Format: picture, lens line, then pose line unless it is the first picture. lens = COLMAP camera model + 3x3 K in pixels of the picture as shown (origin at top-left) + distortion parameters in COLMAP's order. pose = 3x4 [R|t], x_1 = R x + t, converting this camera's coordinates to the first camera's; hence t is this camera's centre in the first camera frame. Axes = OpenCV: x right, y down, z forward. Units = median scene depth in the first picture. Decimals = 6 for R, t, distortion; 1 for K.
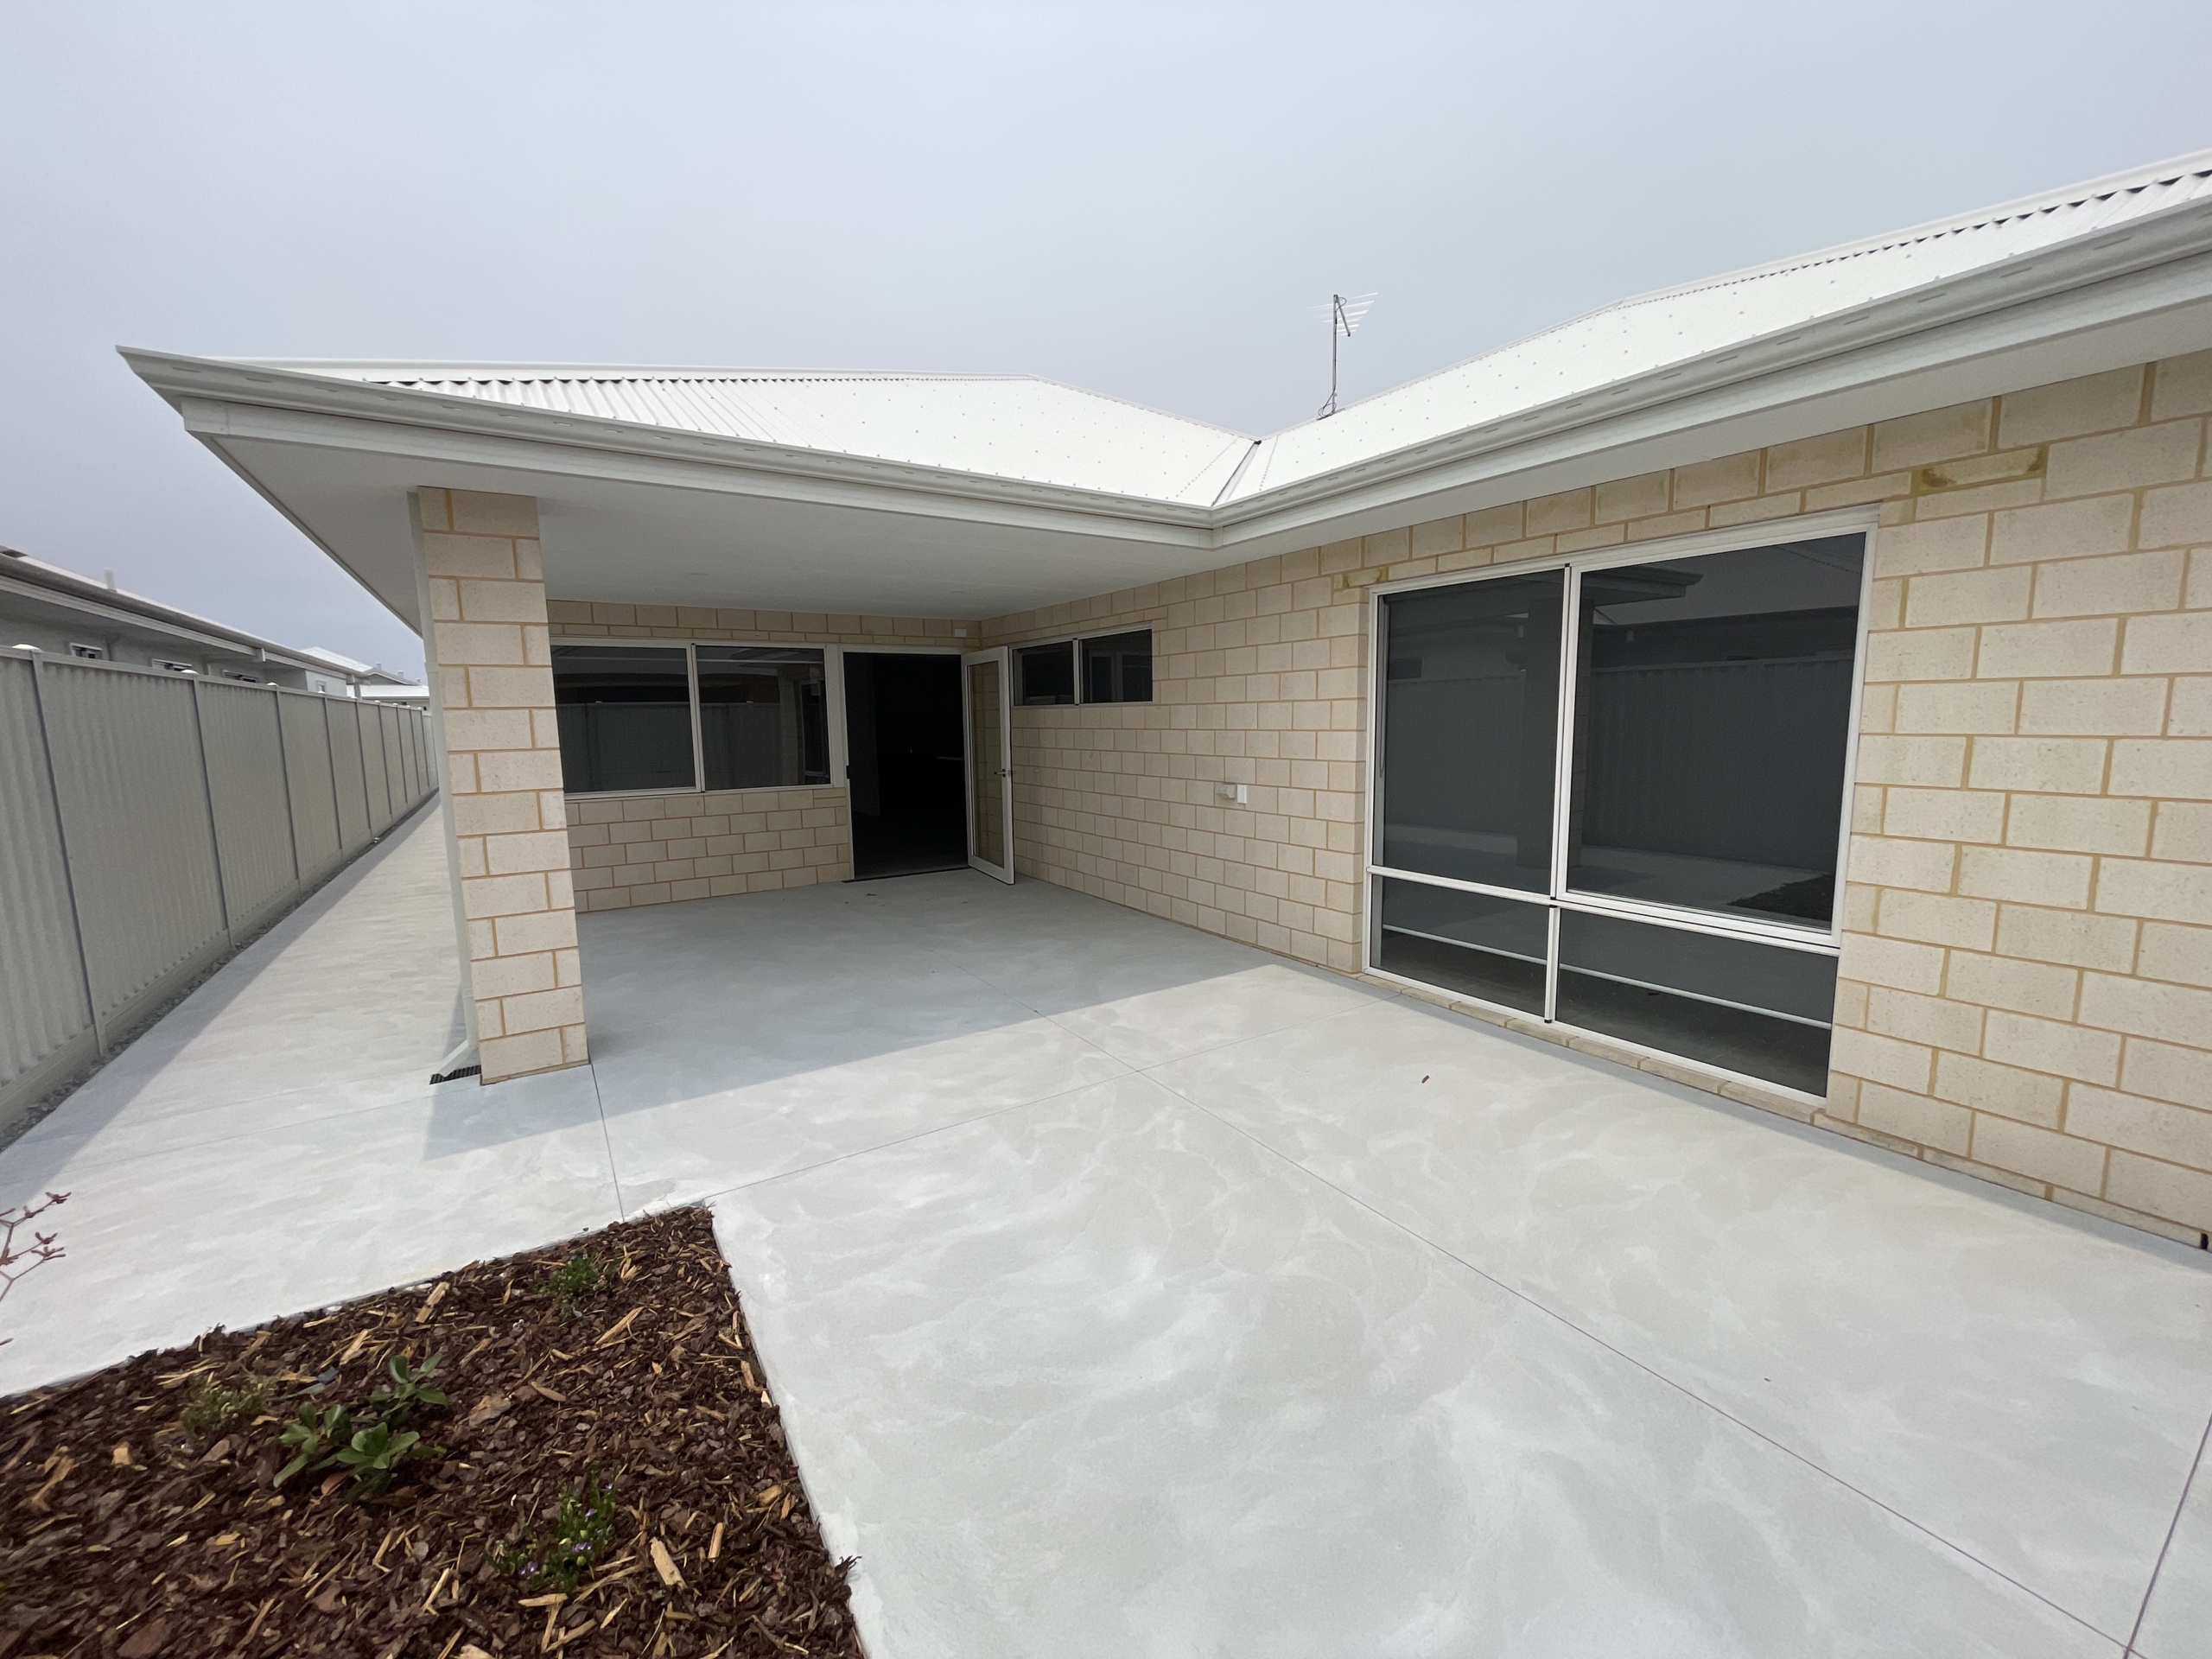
lens RADIAL K [[894.0, 0, 1106.2], [0, 894.0, 826.9], [0, 0, 1]] dist [-0.003827, 0.000139]
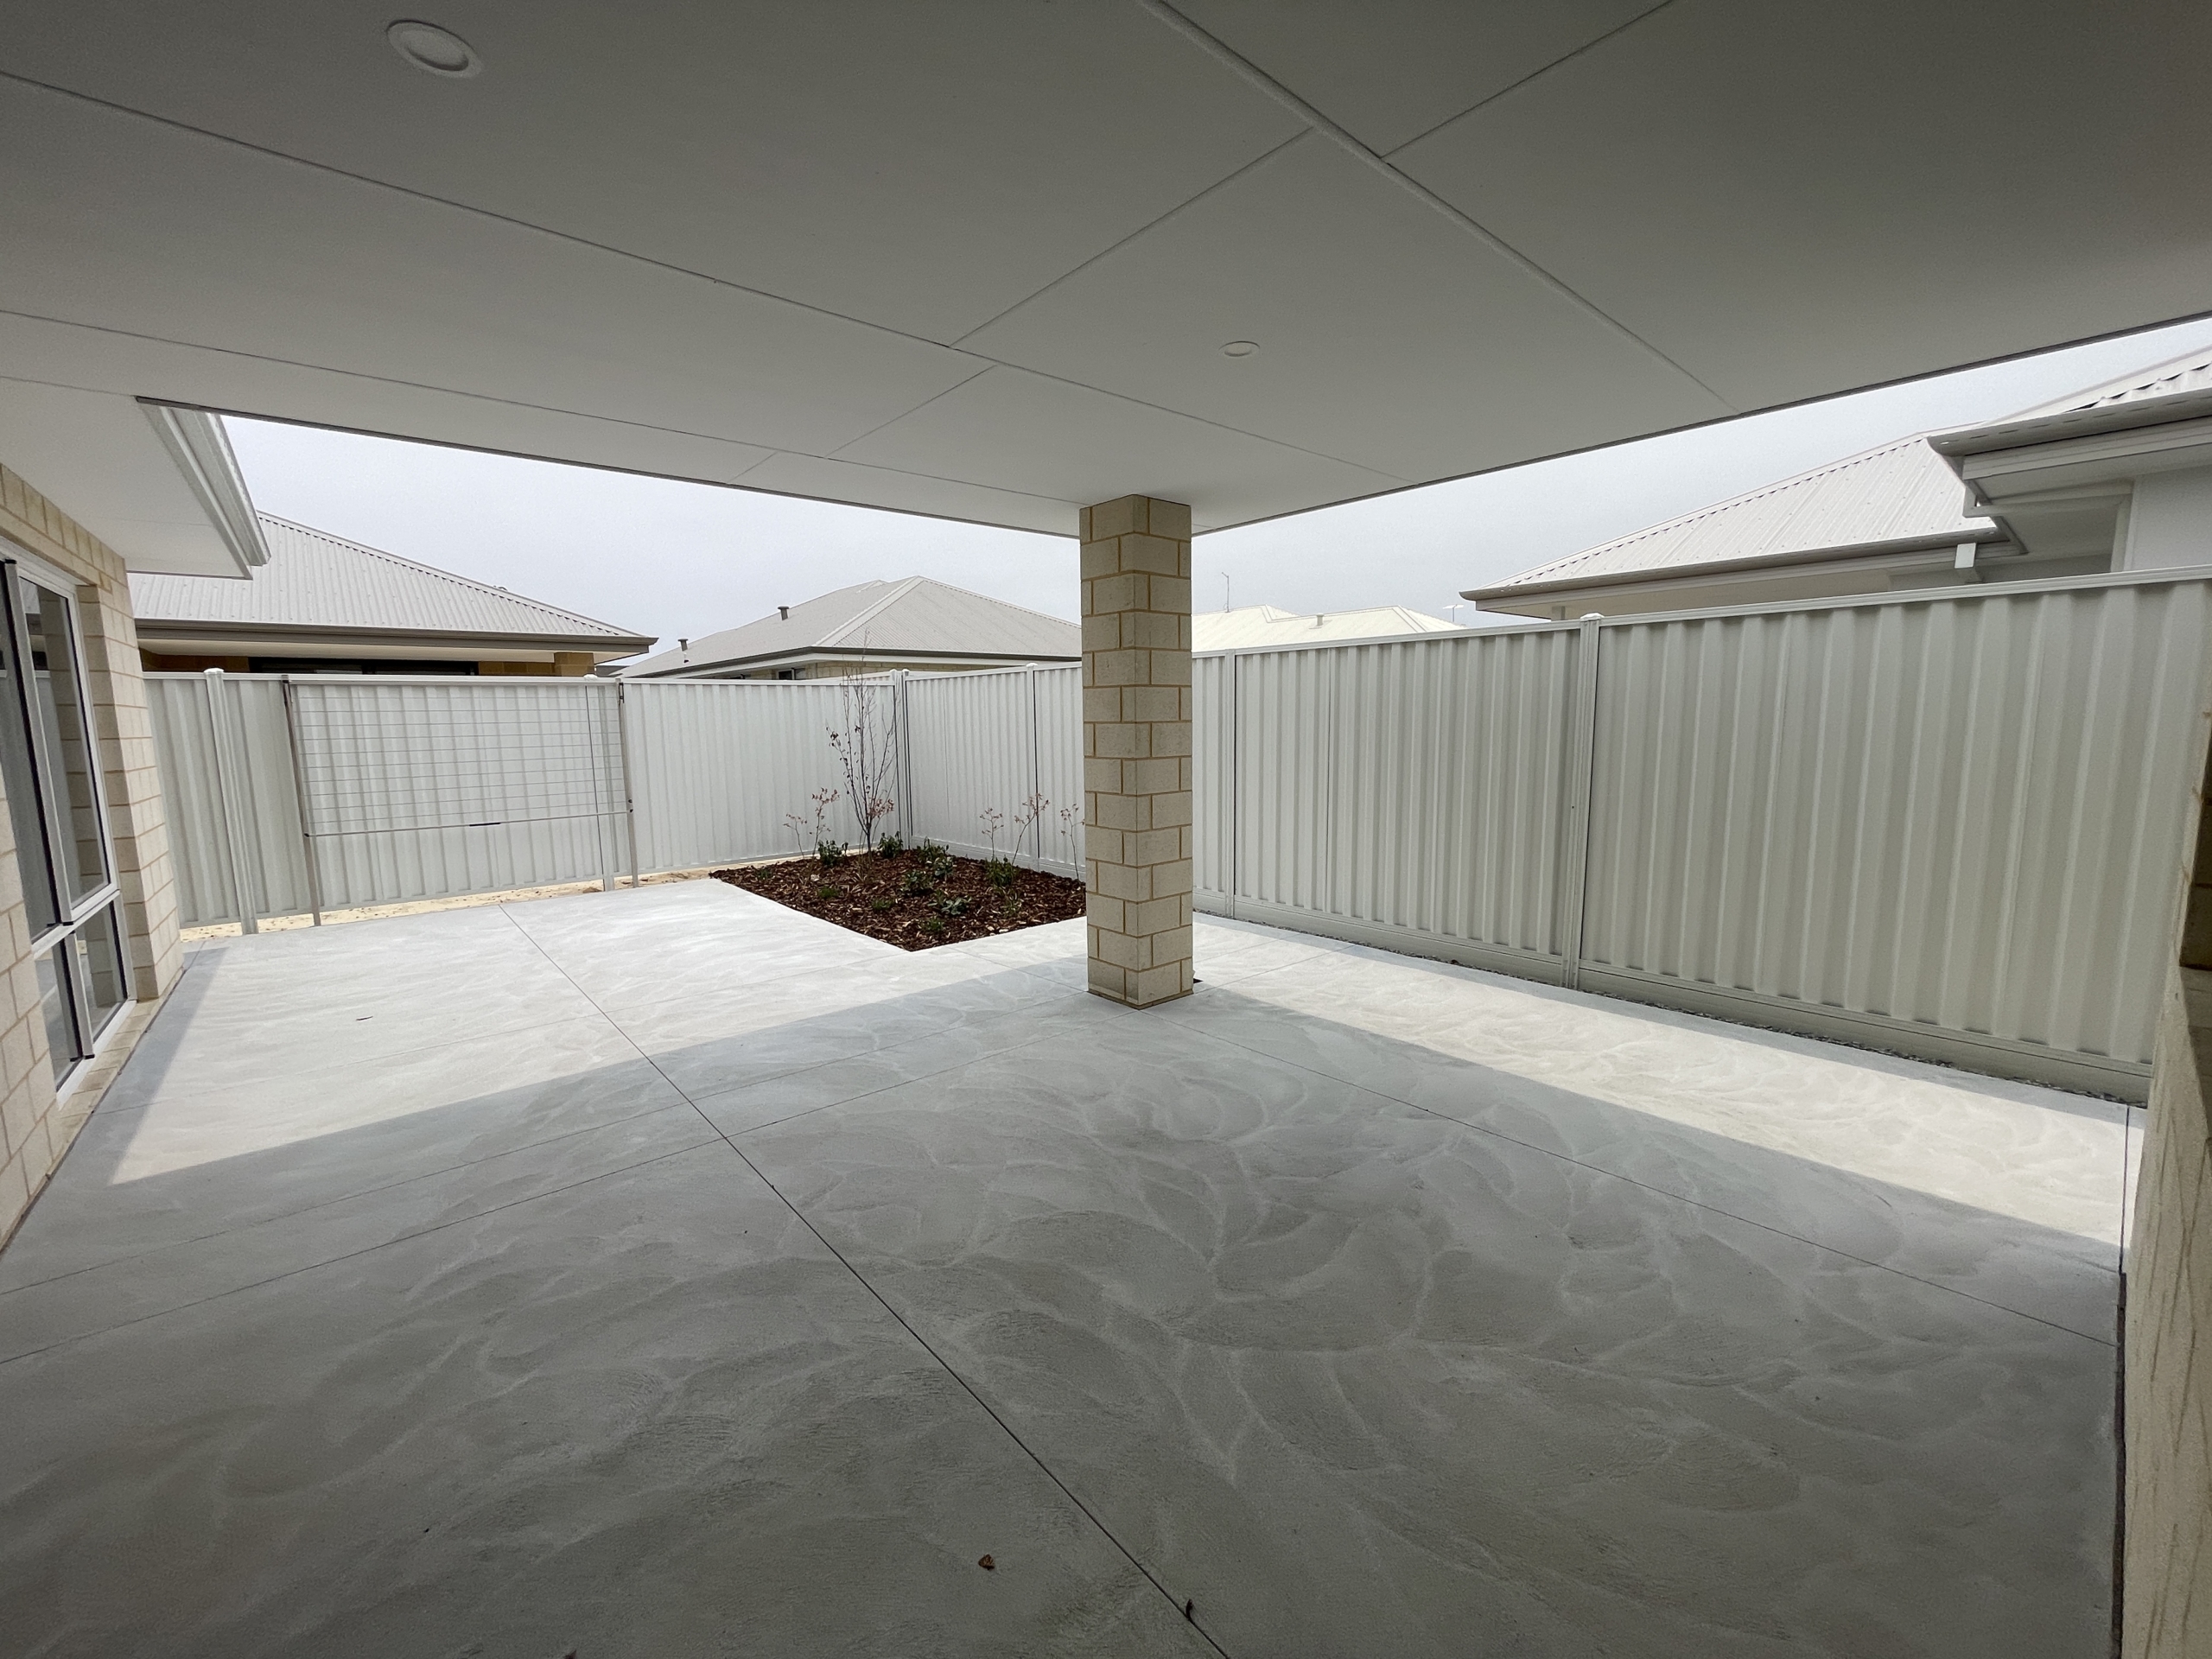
lens RADIAL K [[894.0, 0, 1106.8], [0, 894.0, 828.2], [0, 0, 1]] dist [-0.003827, 0.000139]
pose [[-0.990863, 0.047985, -0.126048, -0.505090], [0.015226, 0.968394, 0.248962, -0.254222], [0.134011, 0.244768, -0.960276, 2.253804]]
